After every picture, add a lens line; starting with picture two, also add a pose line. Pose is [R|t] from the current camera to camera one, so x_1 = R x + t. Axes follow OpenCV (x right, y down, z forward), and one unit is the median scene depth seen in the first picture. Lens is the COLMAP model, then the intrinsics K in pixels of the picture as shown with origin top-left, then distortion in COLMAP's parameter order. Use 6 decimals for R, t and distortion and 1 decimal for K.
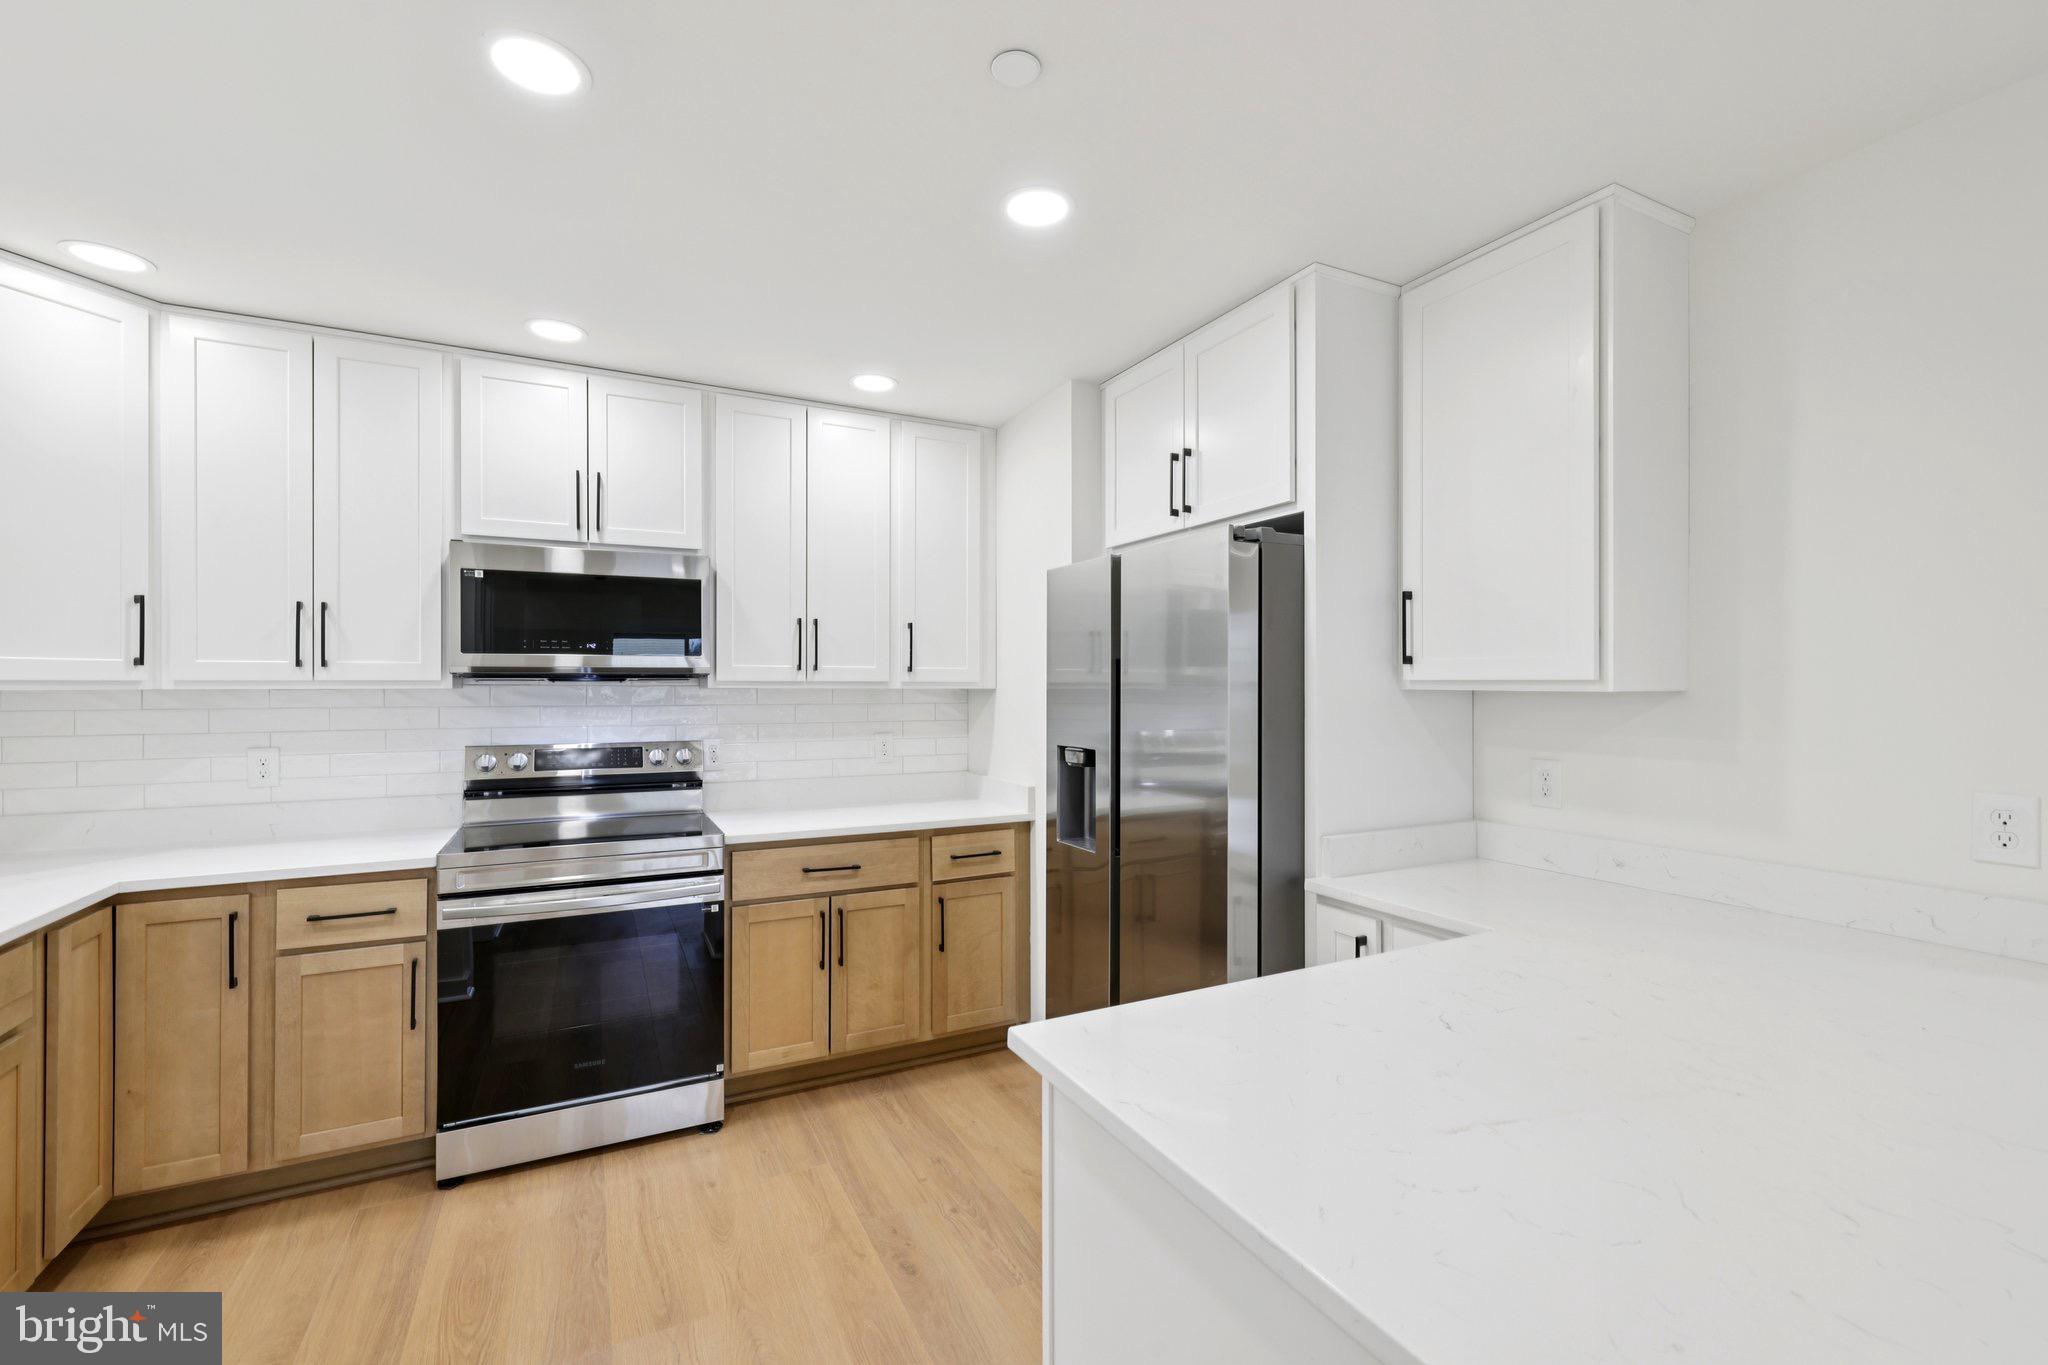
lens RADIAL K [[864.5, 0, 1016.0], [0, 864.5, 686.5], [0, 0, 1]] dist [0.000288, 0.000056]
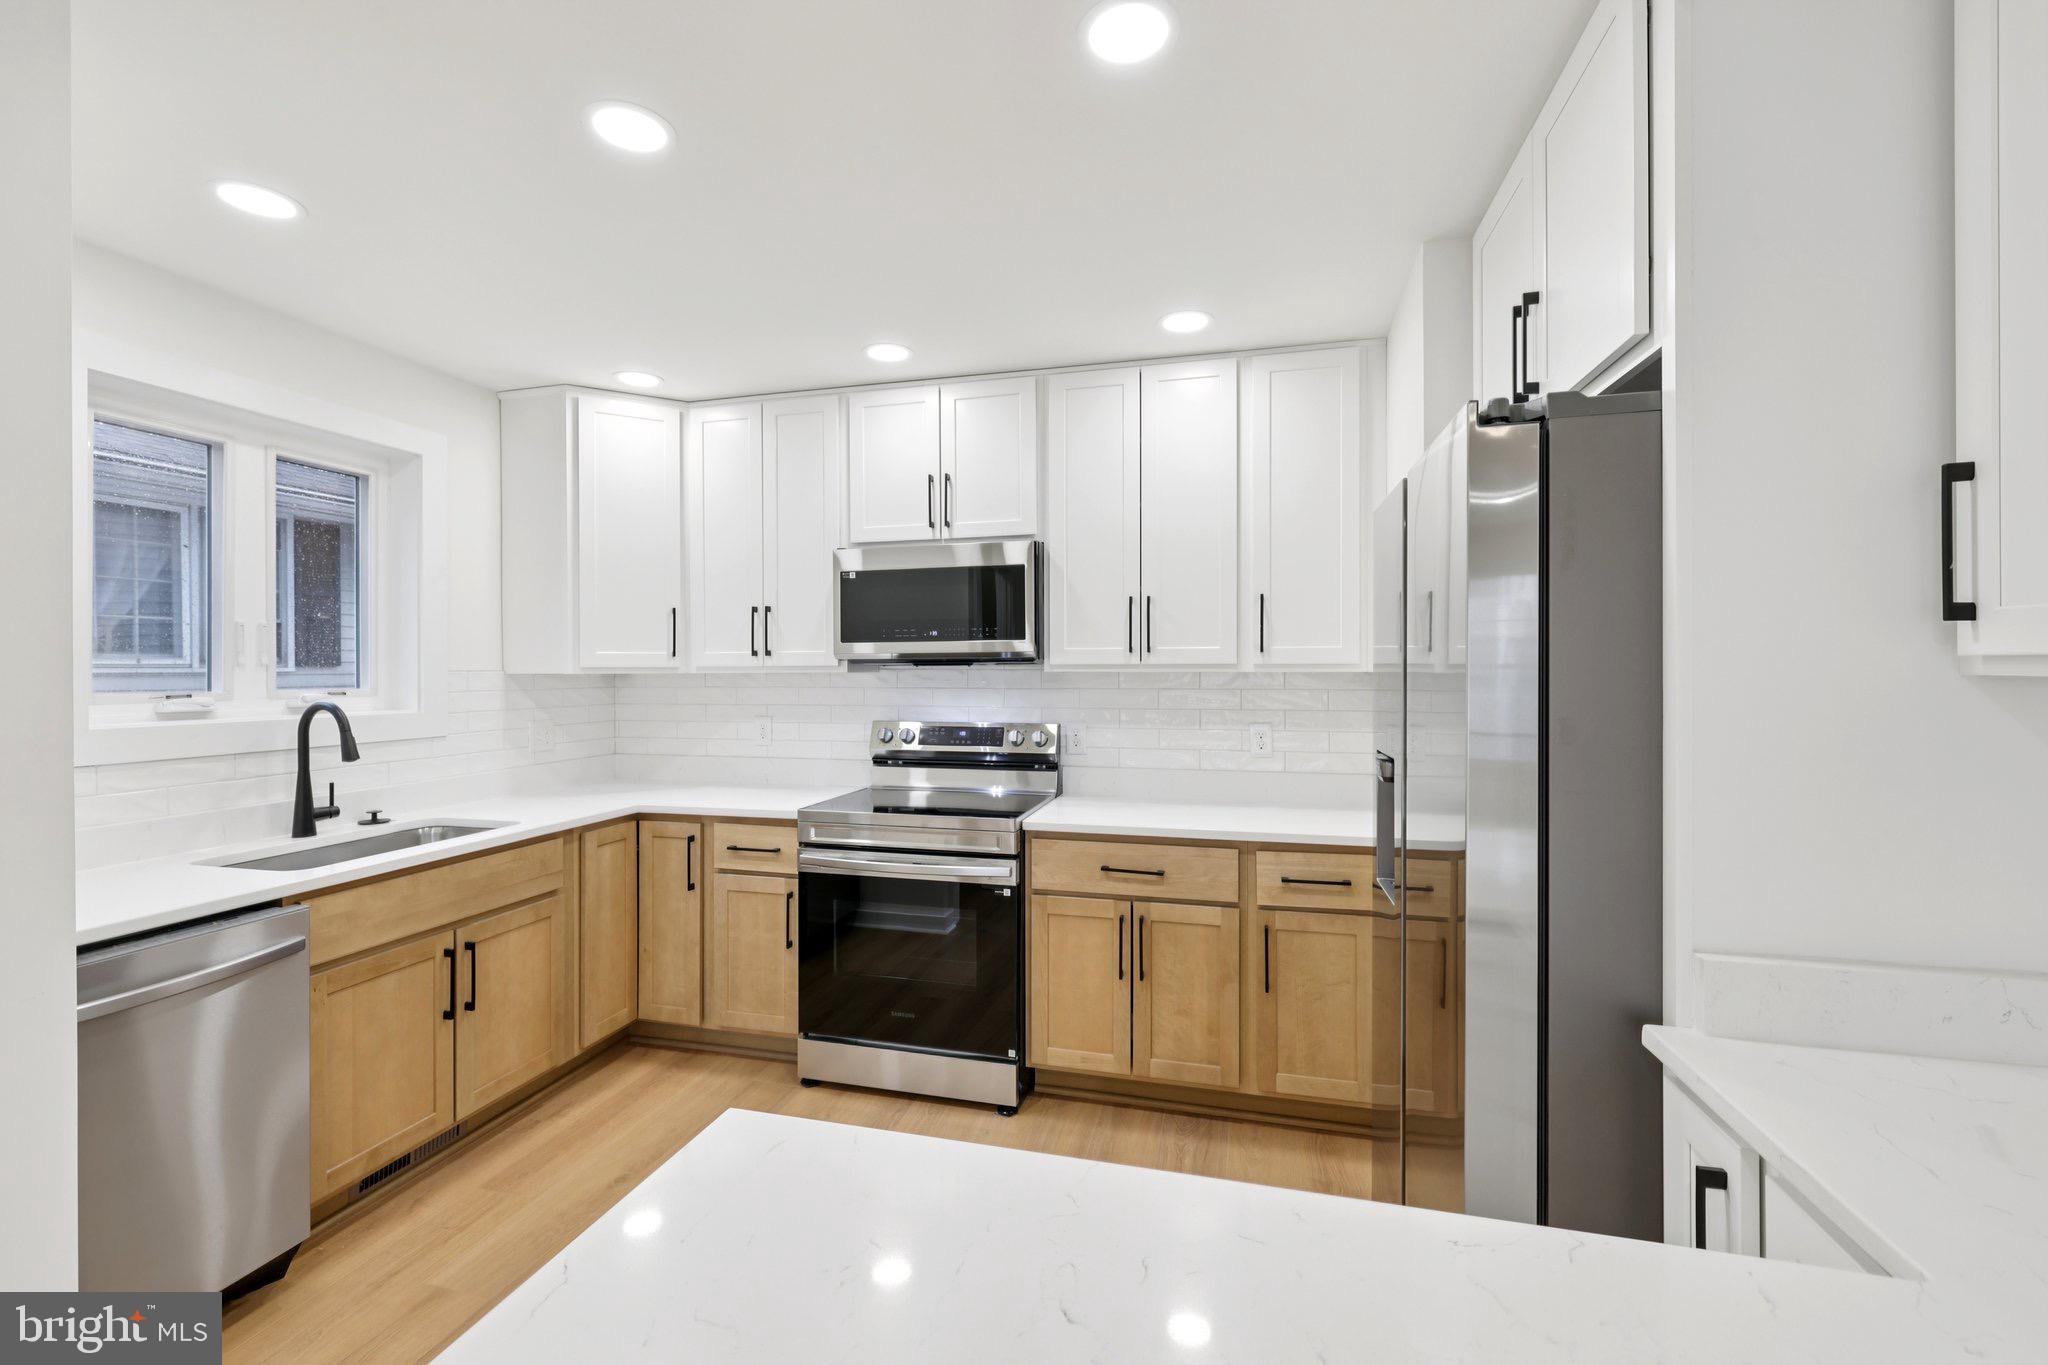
lens RADIAL K [[858.2, 0, 1018.1], [0, 858.2, 673.4], [0, 0, 1]] dist [0.001491, -0.000178]
pose [[0.748132, 0.001268, -0.663548, 0.314643], [0.002571, 0.999985, 0.004810, -0.001317], [0.663545, -0.005304, 0.748118, 0.263919]]
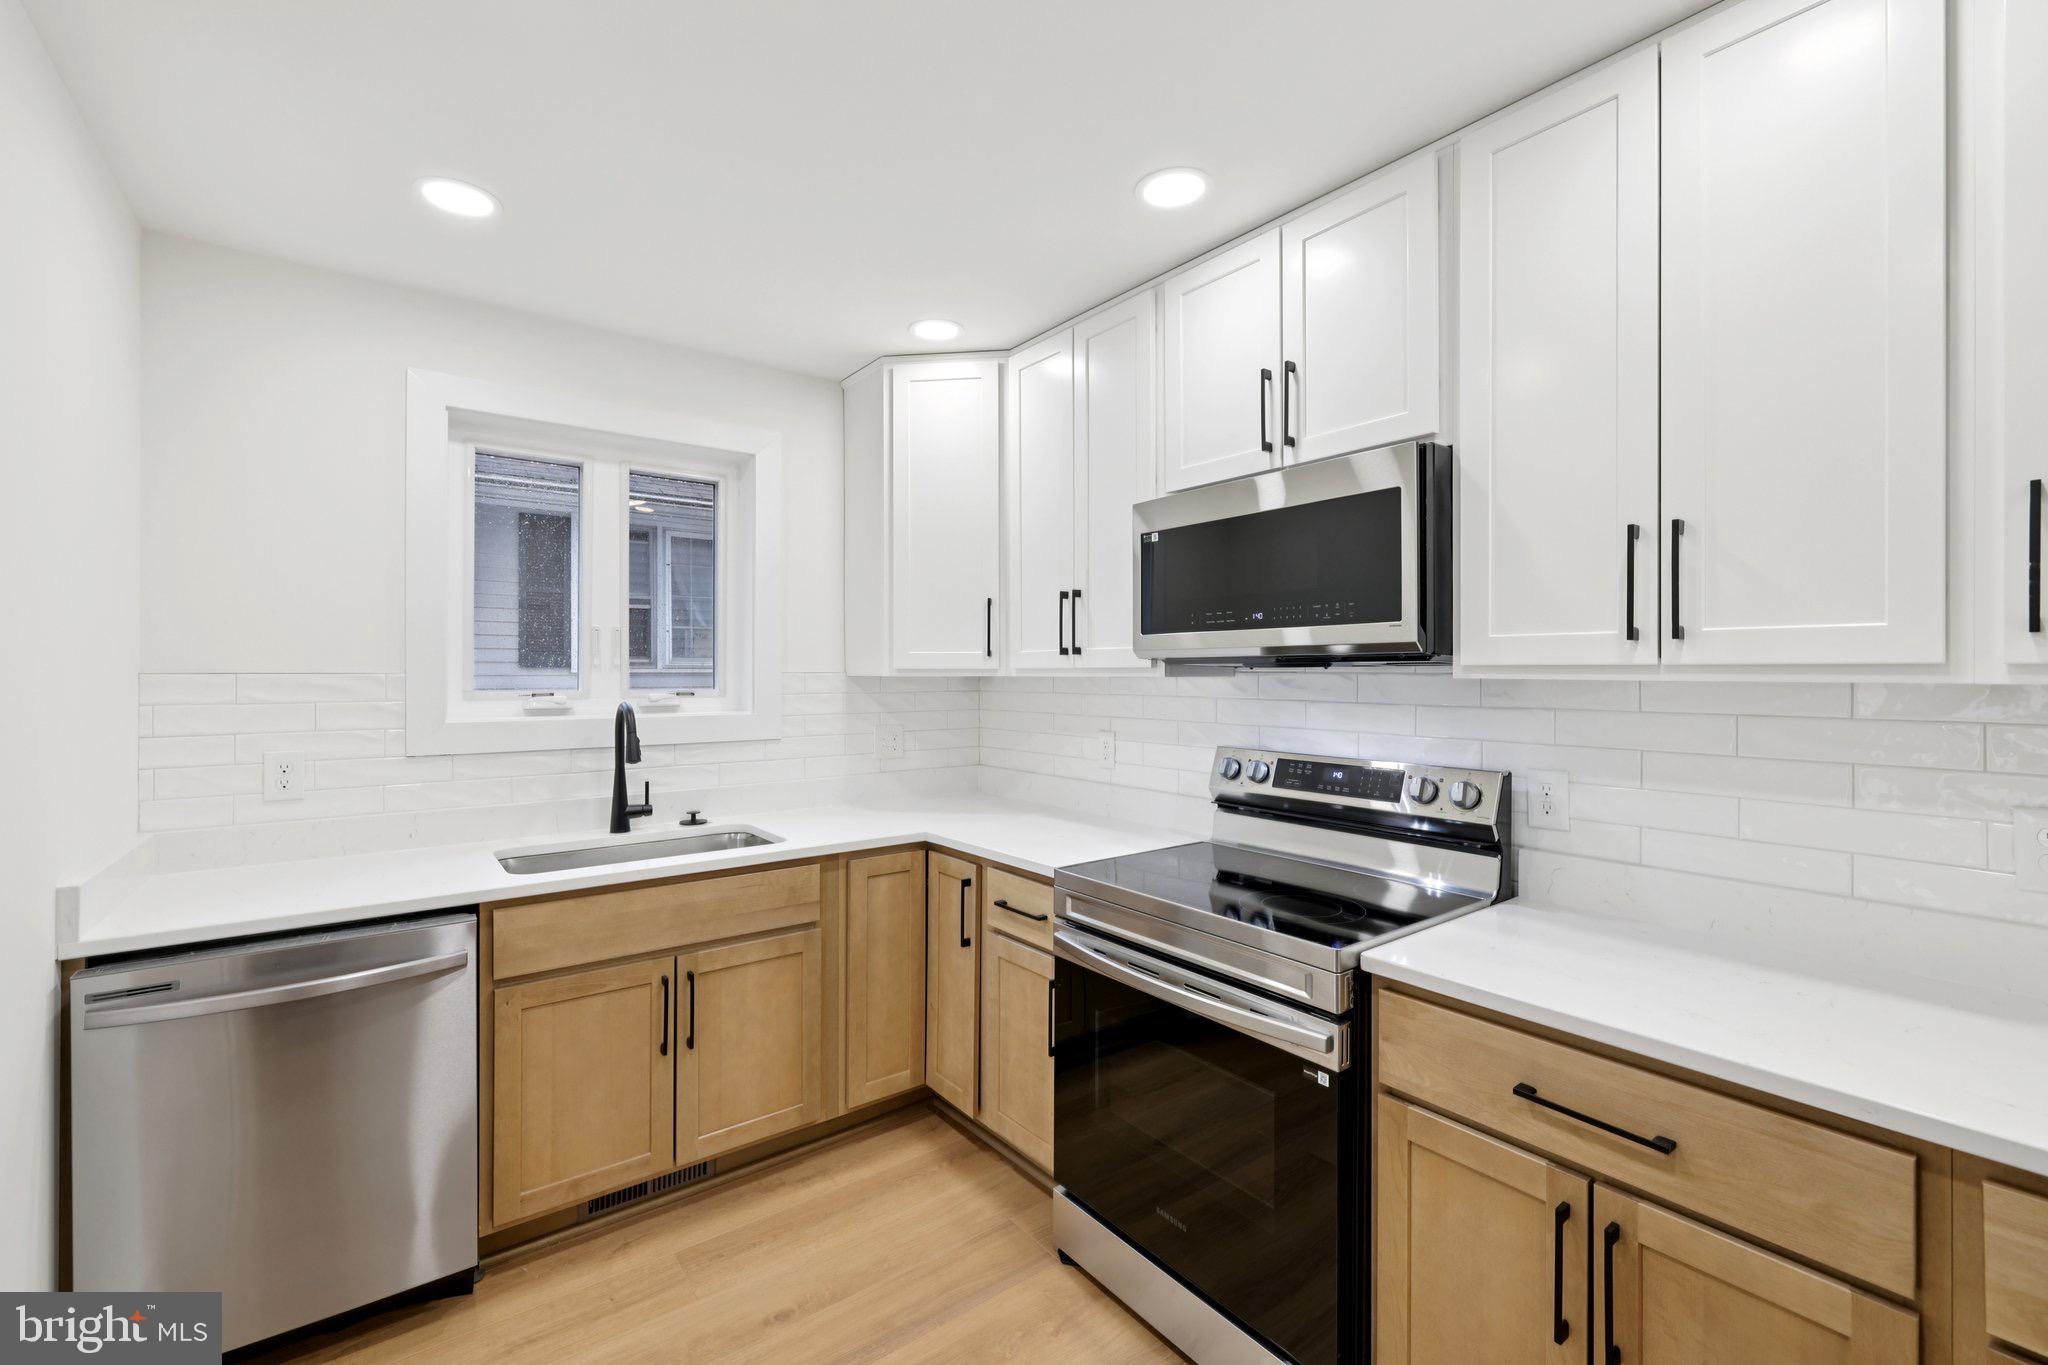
lens RADIAL K [[858.2, 0, 1018.1], [0, 858.2, 673.4], [0, 0, 1]] dist [0.001491, -0.000178]
pose [[0.185786, 0.001626, -0.982589, 0.149747], [-0.001229, 0.999998, 0.001423, -0.002005], [0.982589, 0.000943, 0.185788, 0.697737]]
